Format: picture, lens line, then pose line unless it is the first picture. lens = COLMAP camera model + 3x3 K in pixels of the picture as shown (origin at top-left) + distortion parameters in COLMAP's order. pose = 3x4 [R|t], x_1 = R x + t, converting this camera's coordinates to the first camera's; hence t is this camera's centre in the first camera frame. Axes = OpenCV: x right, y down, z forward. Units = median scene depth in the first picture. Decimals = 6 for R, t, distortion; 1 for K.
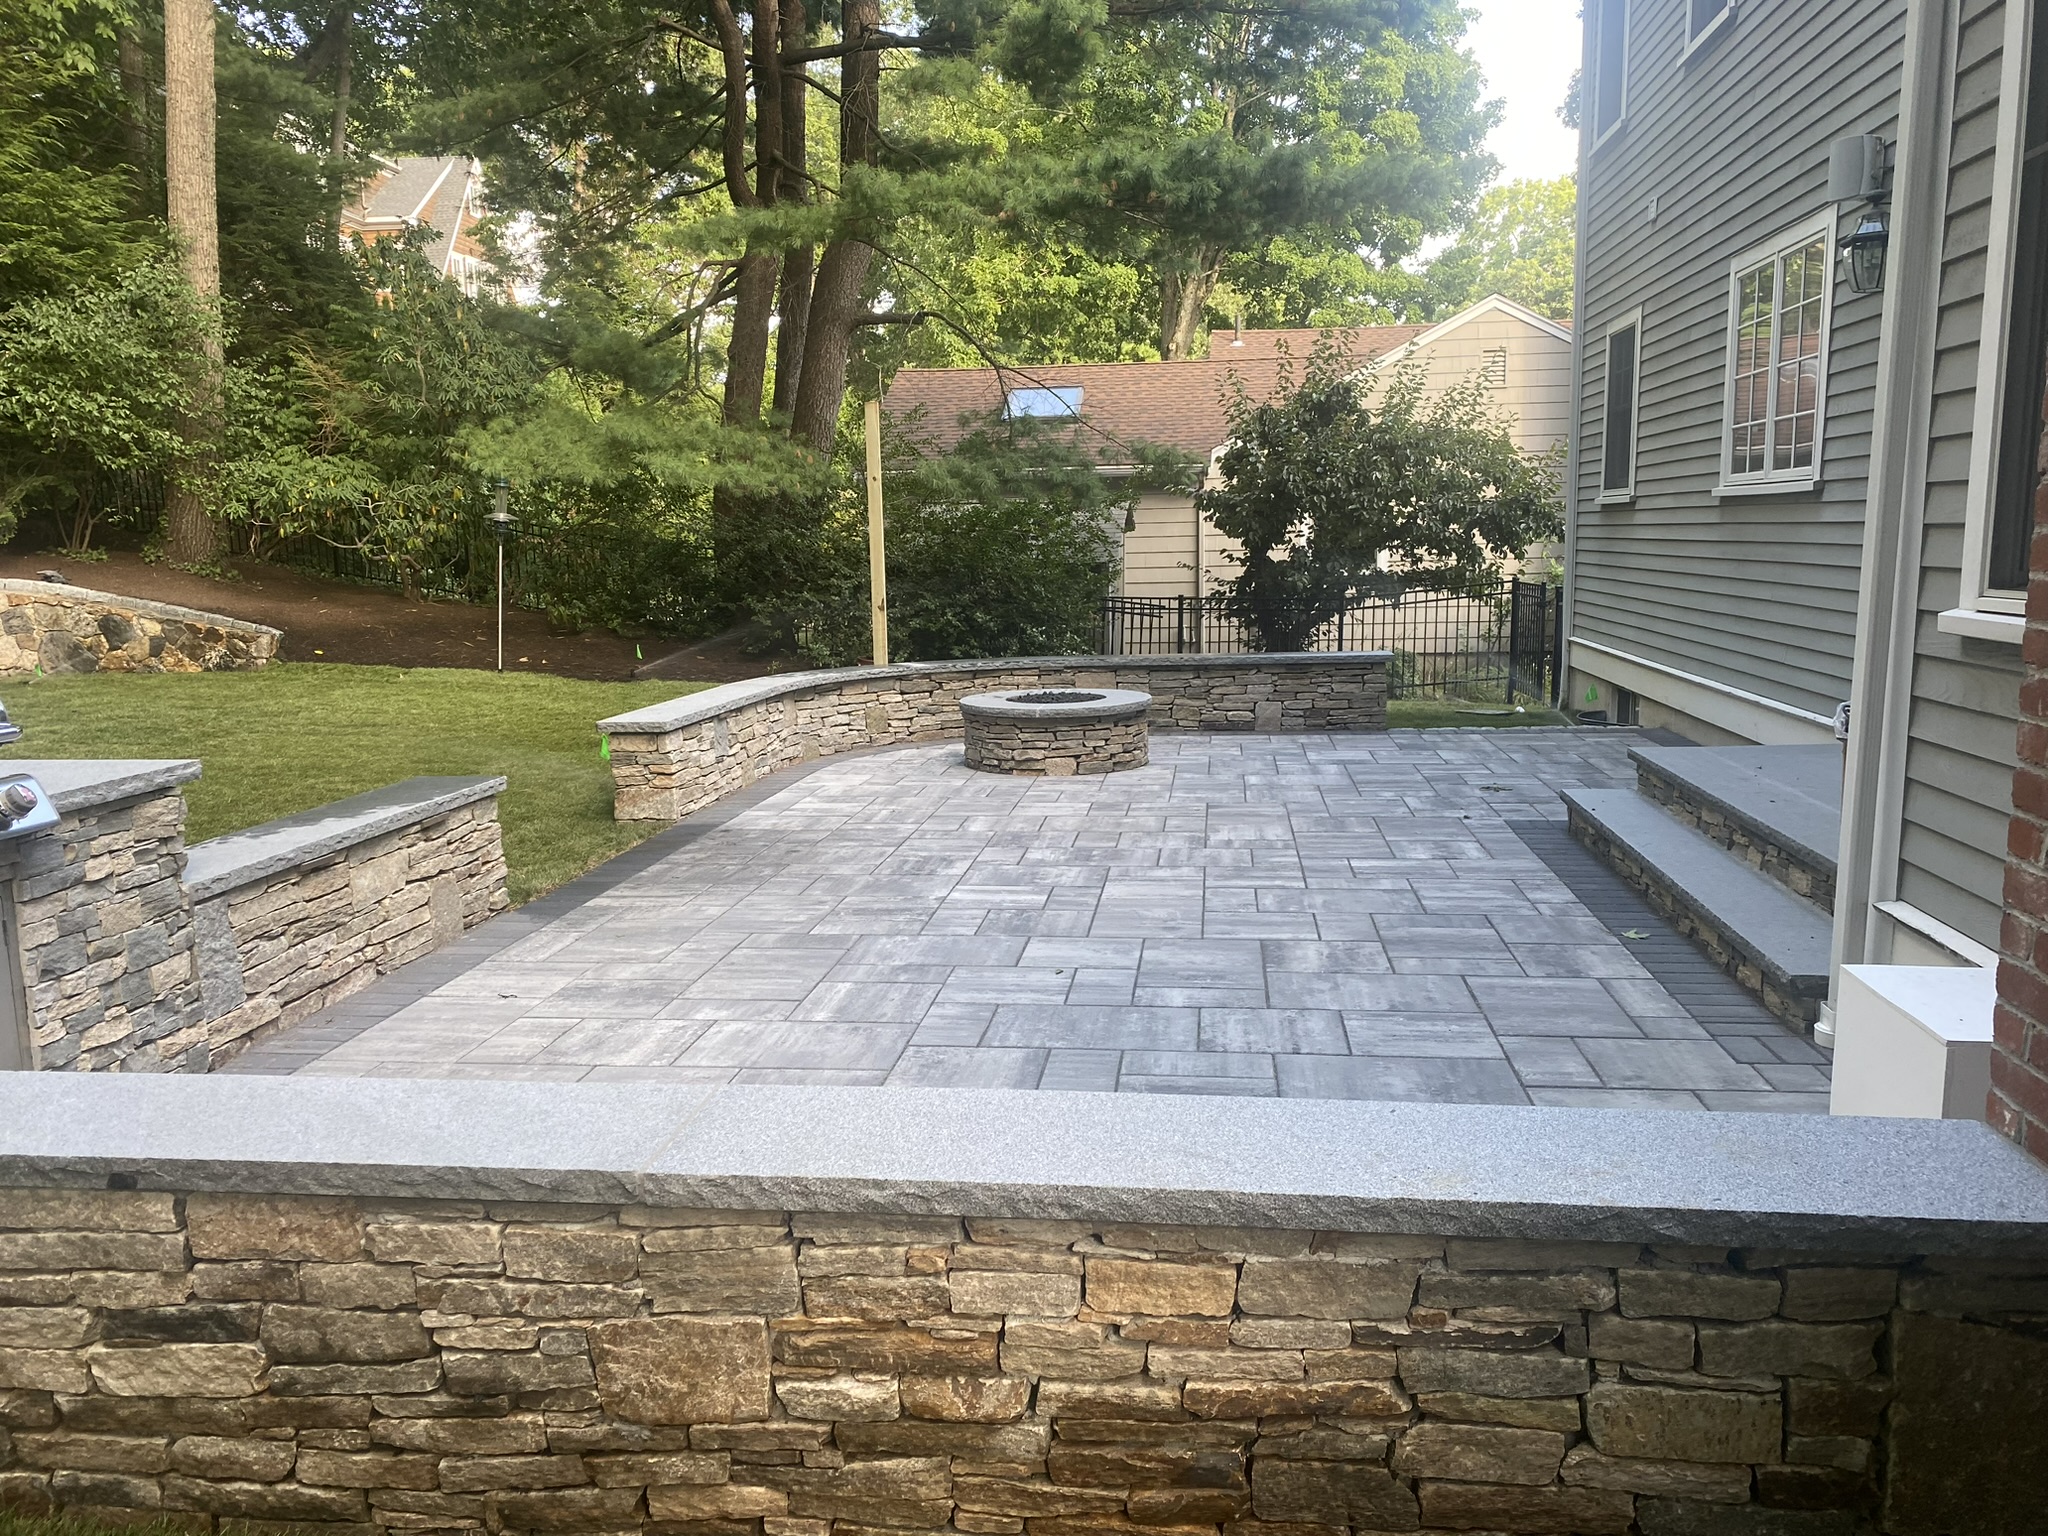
lens RADIAL K [[1585.4, 0, 1060.3], [0, 1585.4, 794.9], [0, 0, 1]] dist [0.009020, -0.002945]
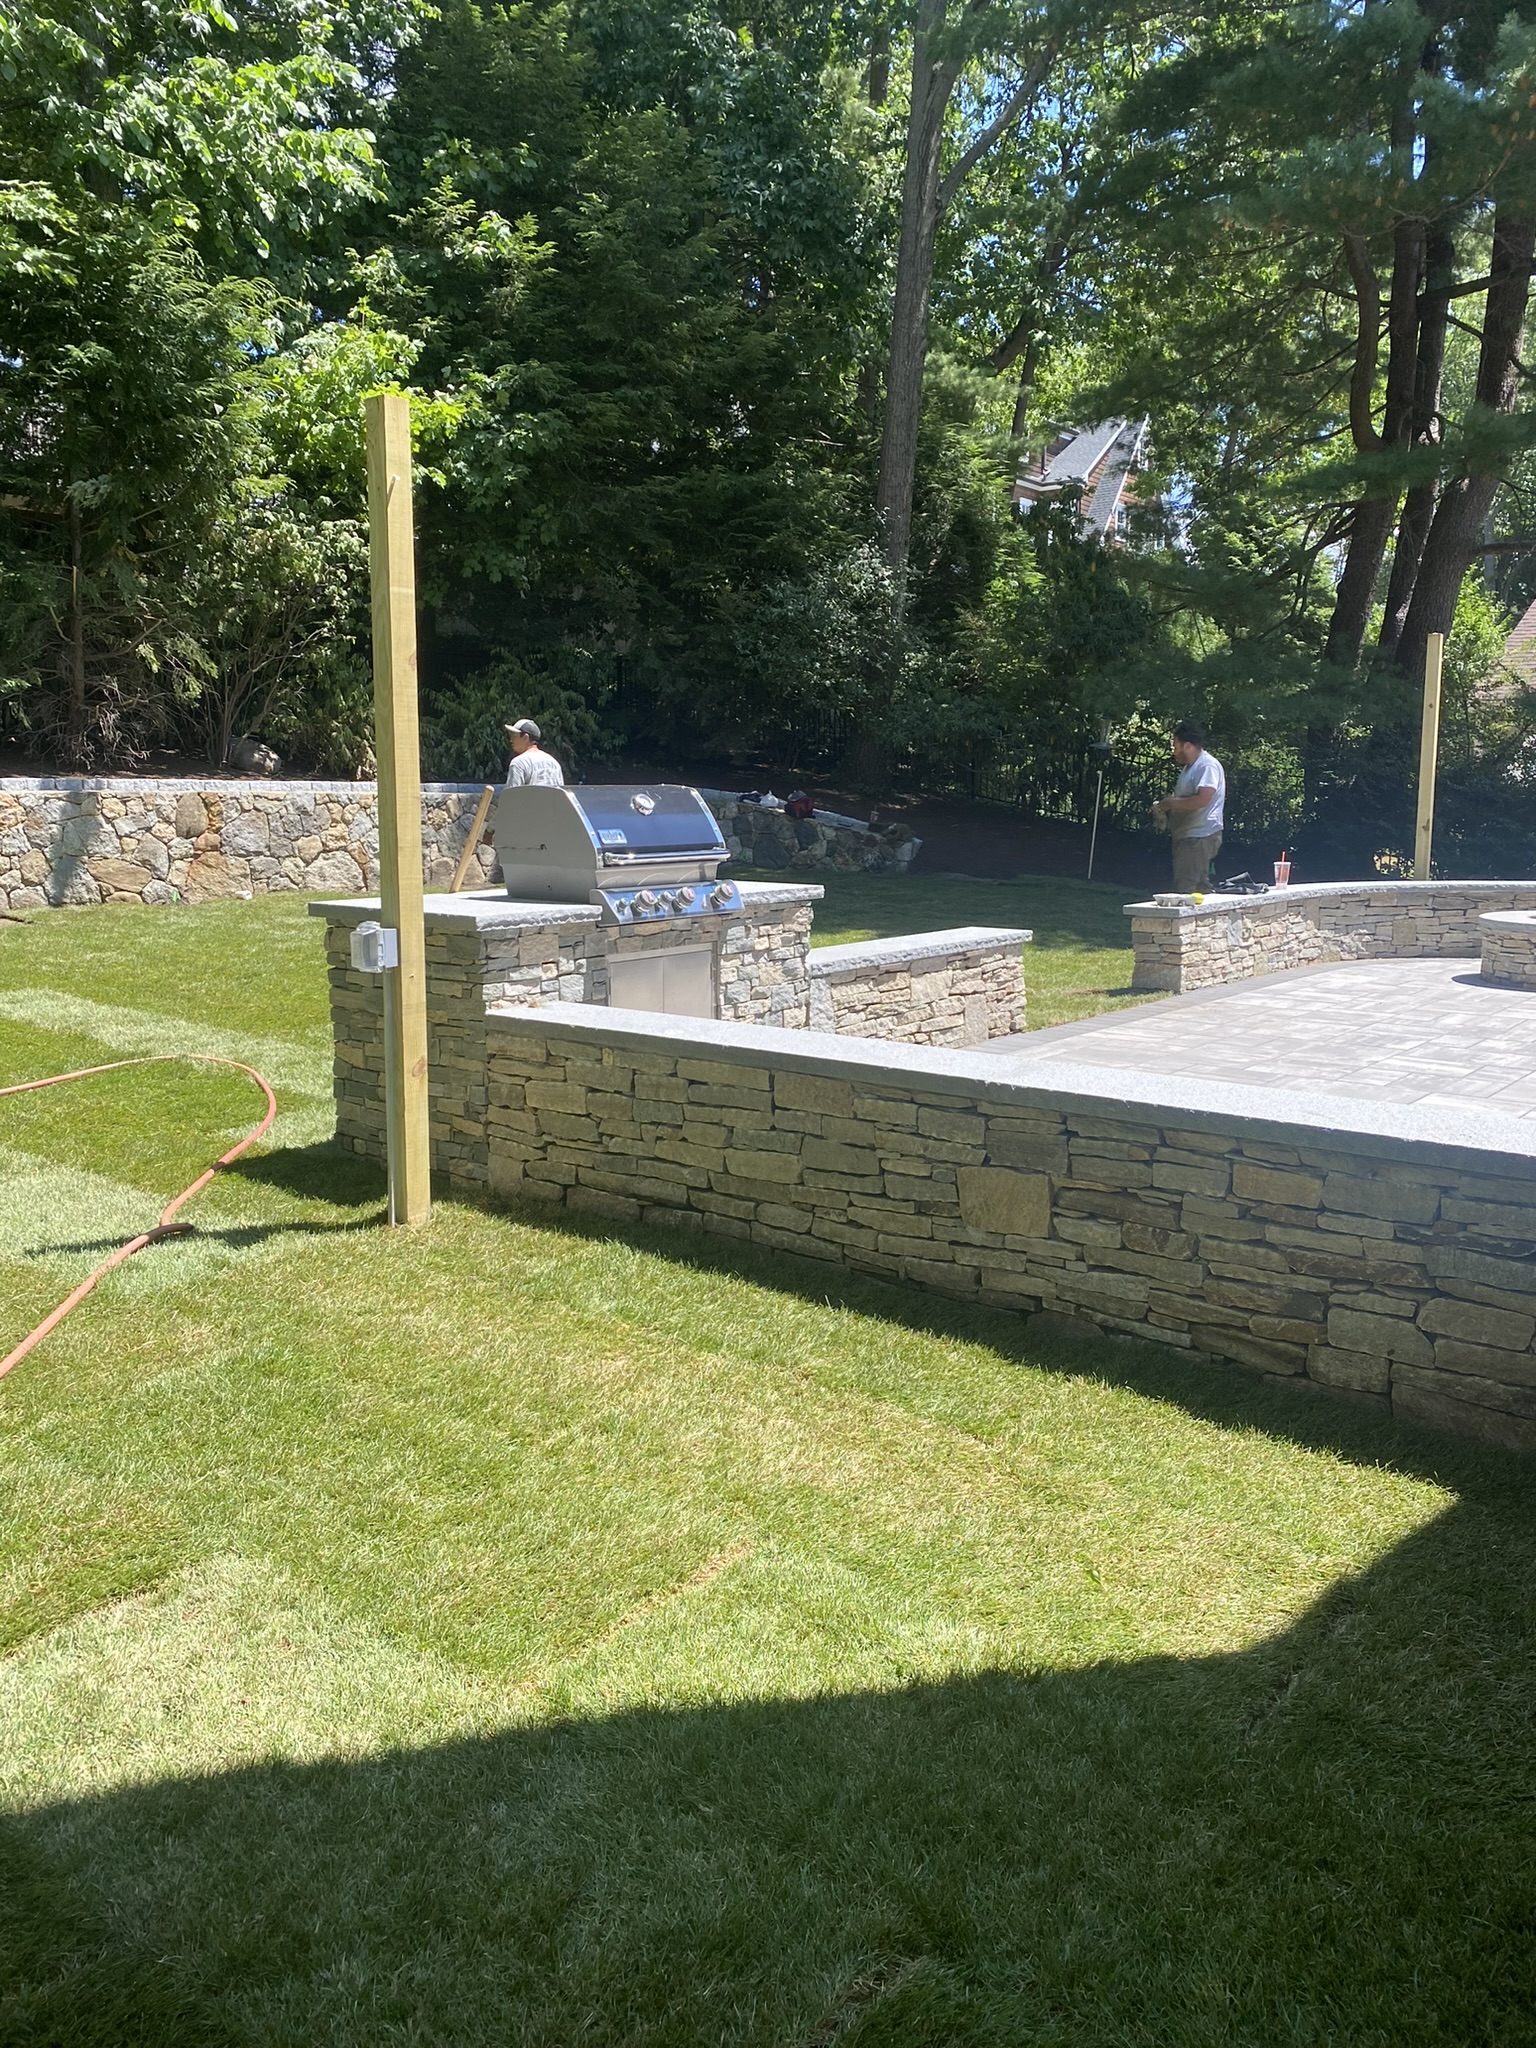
lens RADIAL K [[1615.0, 0, 776.3], [0, 1615.0, 960.8], [0, 0, 1]] dist [0.136405, -0.109835]
pose [[0.847624, 0.074934, -0.525280, 0.236239], [-0.100299, 0.994757, -0.019942, 0.079105], [0.521032, 0.069589, 0.850696, -0.338790]]
